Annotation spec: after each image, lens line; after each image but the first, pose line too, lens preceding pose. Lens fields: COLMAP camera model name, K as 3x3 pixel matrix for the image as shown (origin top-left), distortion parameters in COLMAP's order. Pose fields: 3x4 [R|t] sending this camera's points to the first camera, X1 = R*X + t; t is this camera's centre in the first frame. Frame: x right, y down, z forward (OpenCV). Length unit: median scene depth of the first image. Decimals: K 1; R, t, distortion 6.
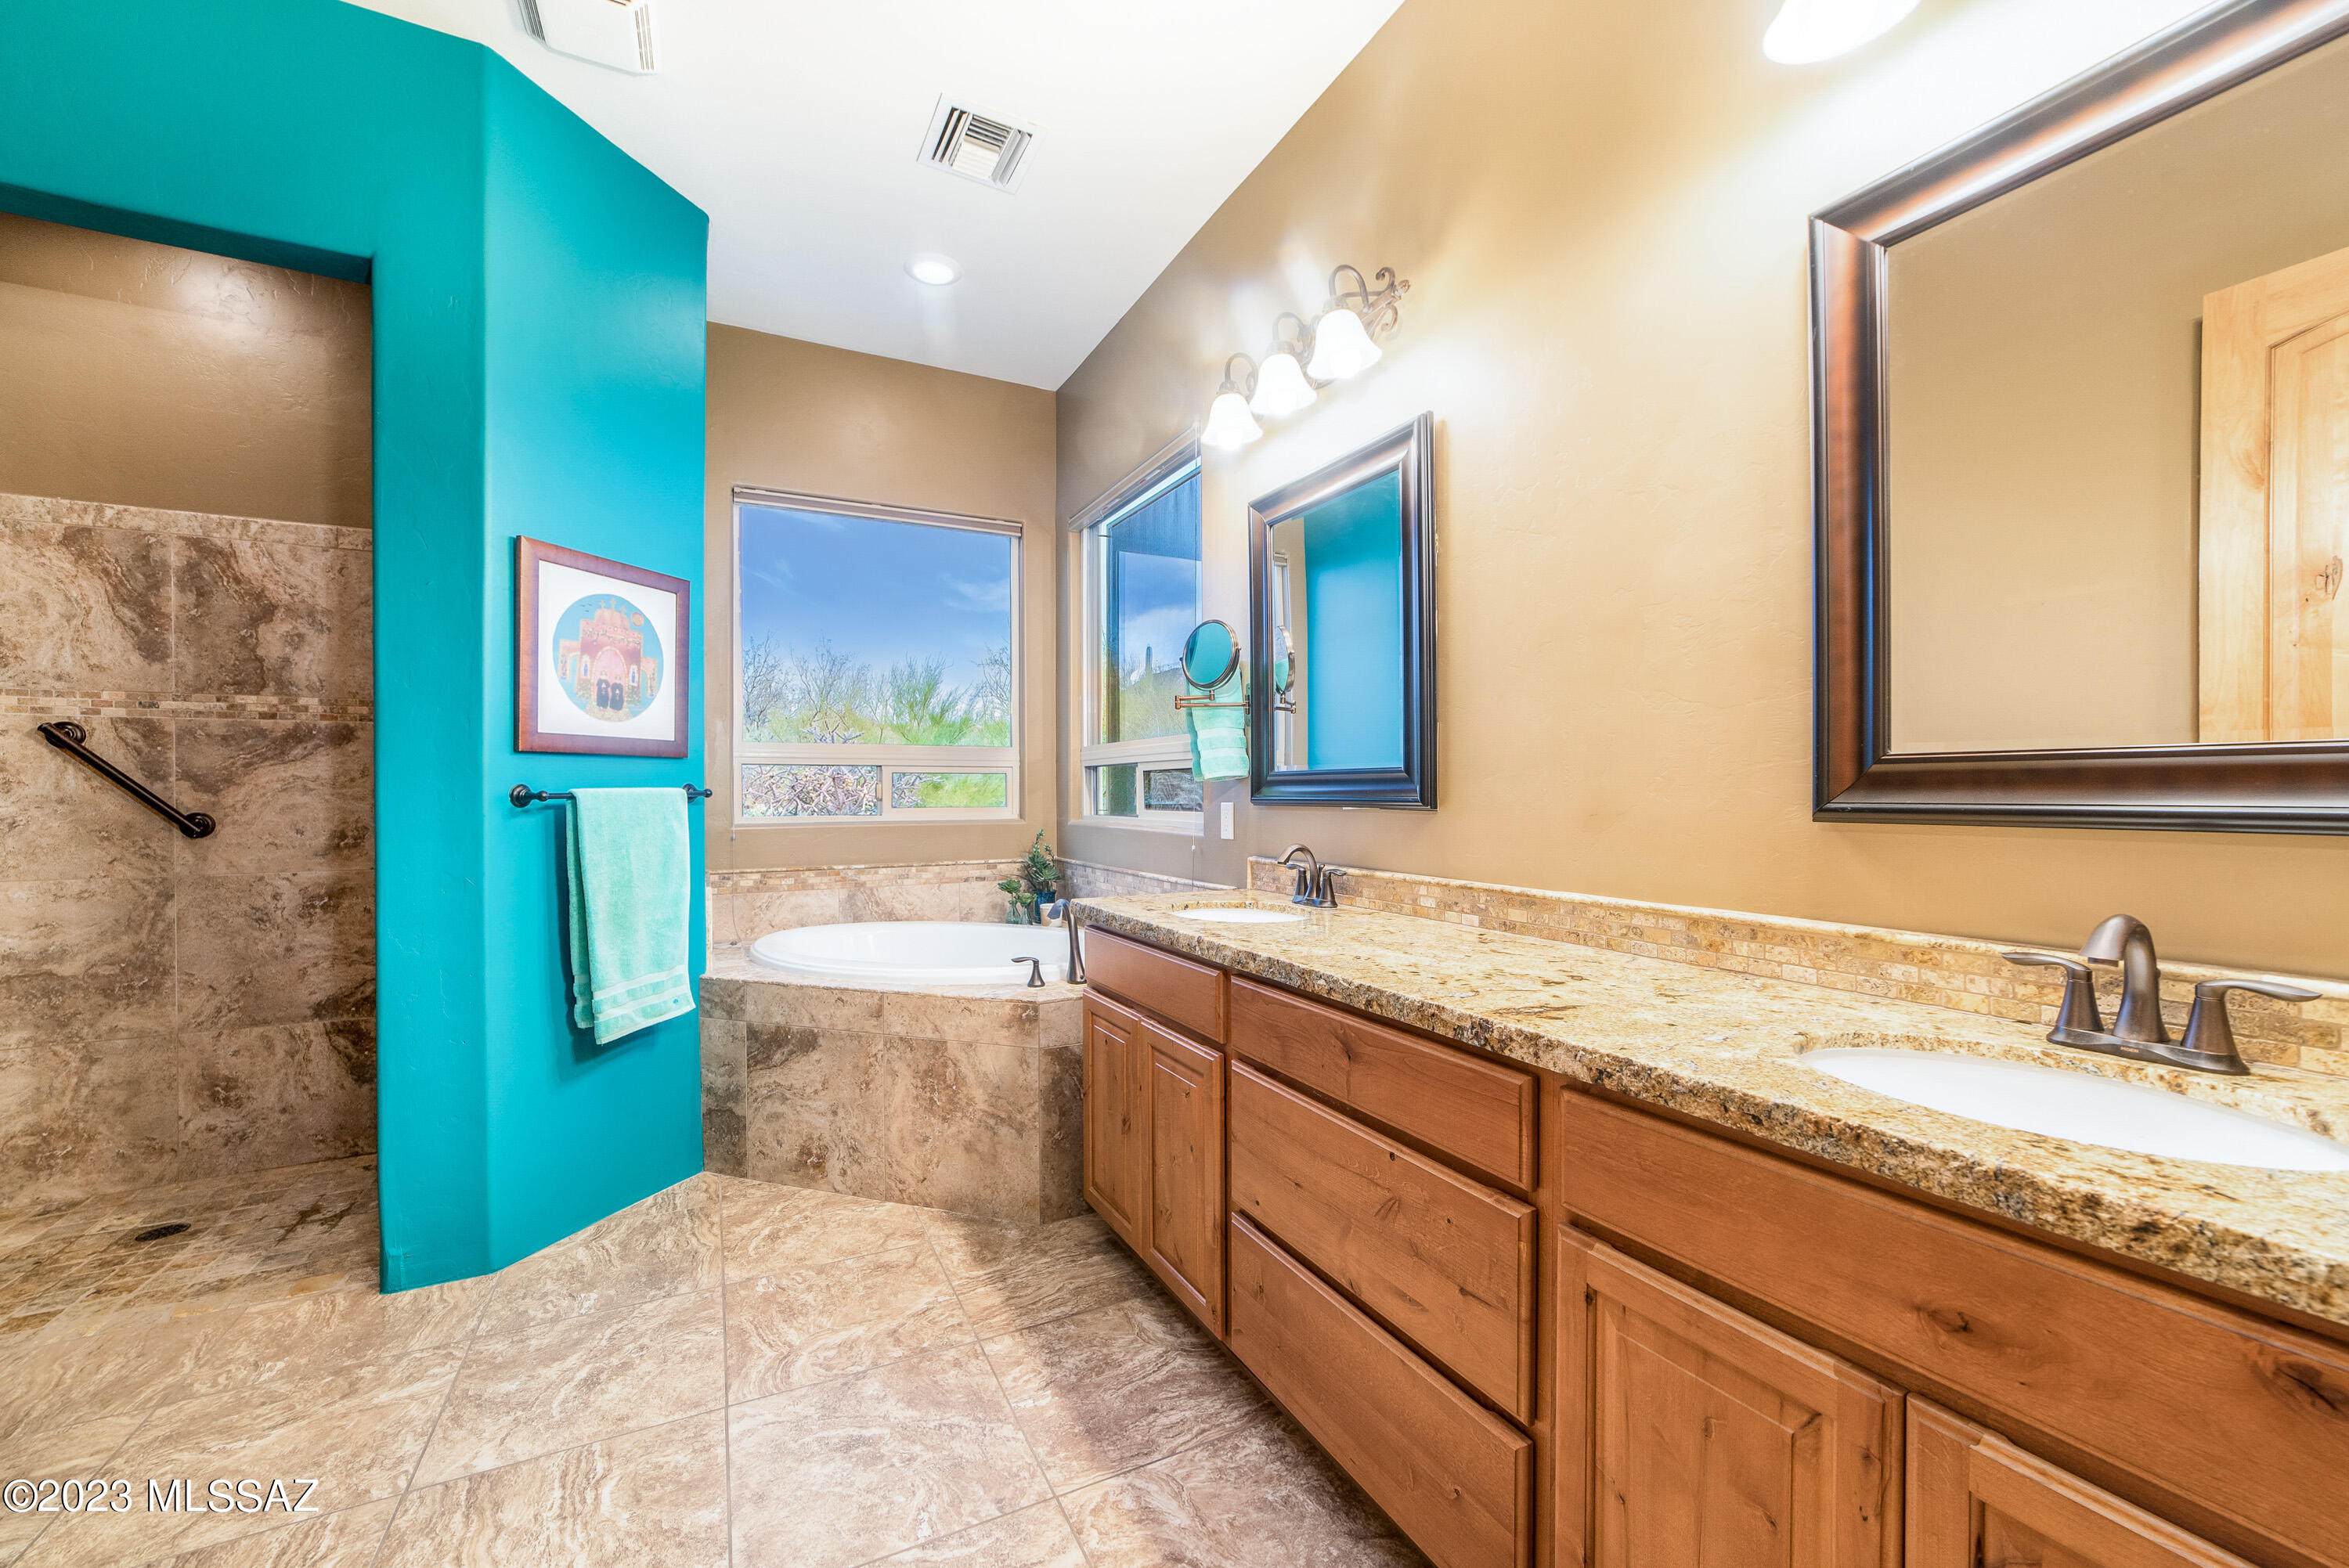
lens RADIAL K [[906.0, 0, 1165.8], [0, 906.0, 799.8], [0, 0, 1]] dist [-0.027935, 0.010960]
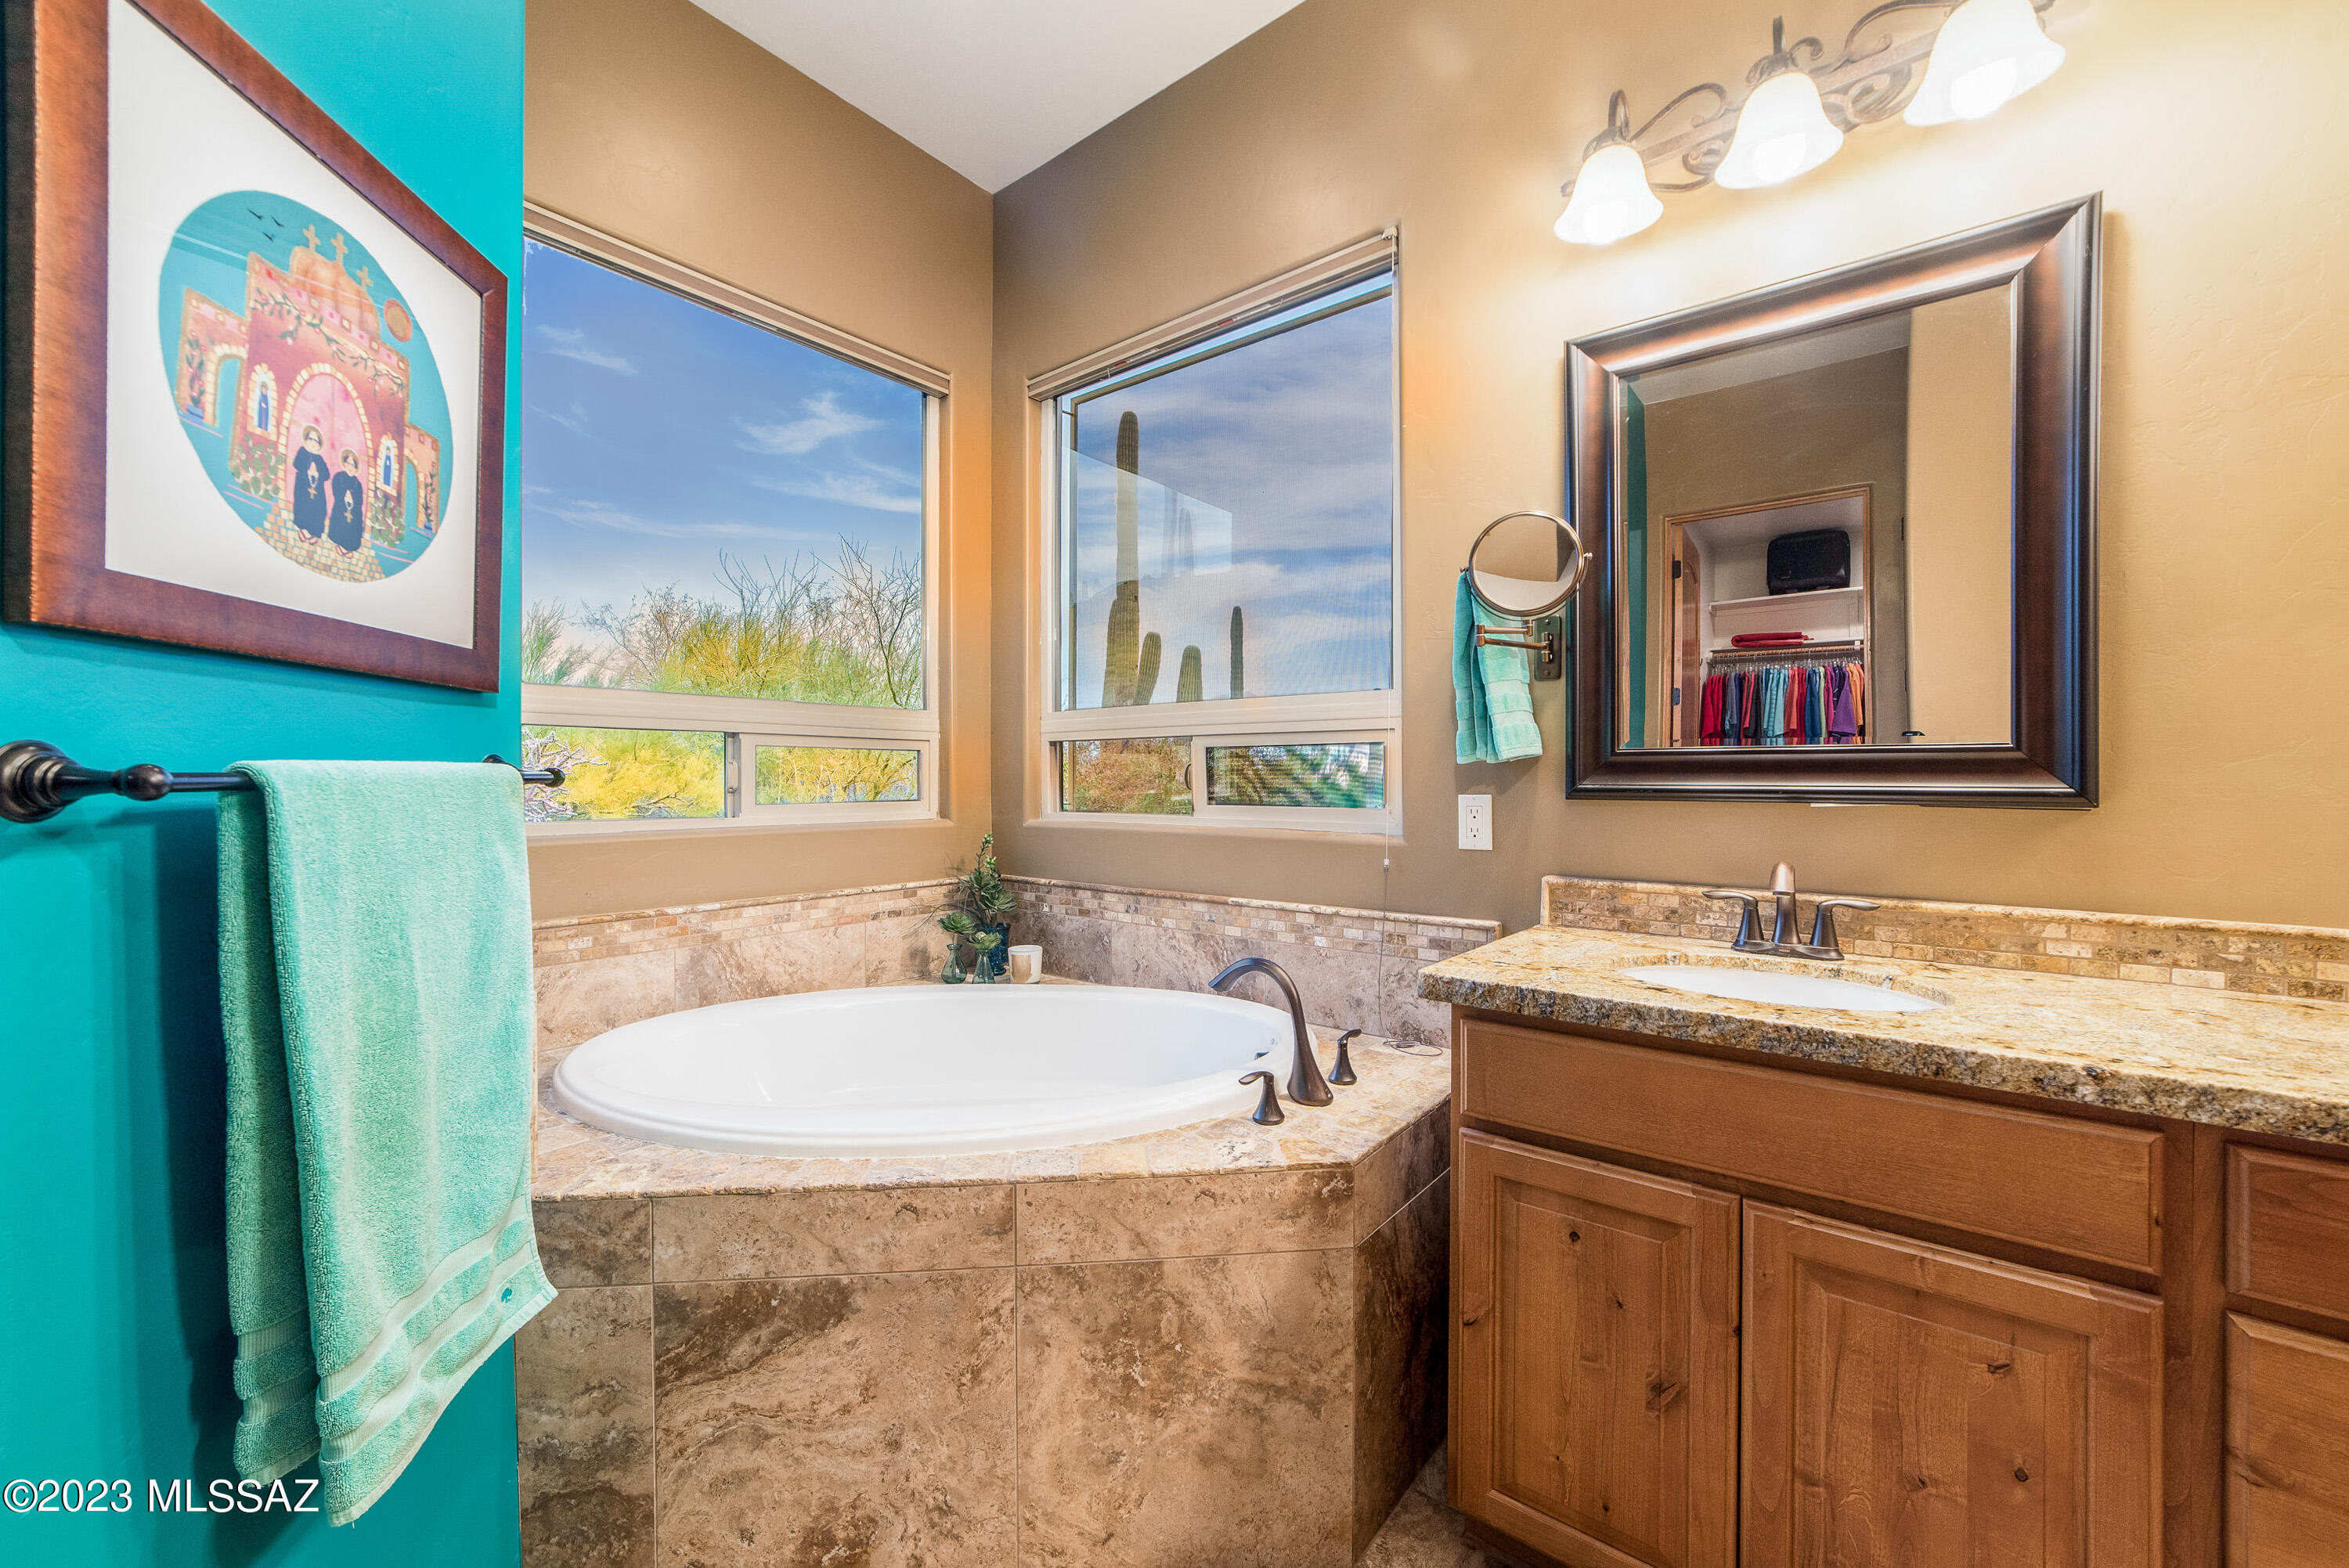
lens RADIAL K [[901.6, 0, 1159.7], [0, 901.6, 787.9], [0, 0, 1]] dist [-0.020794, 0.006984]
pose [[0.916197, 0.000366, 0.400728, -0.443625], [-0.000167, 1.000000, -0.000532, -0.002357], [-0.400728, 0.000421, 0.916197, 0.524708]]
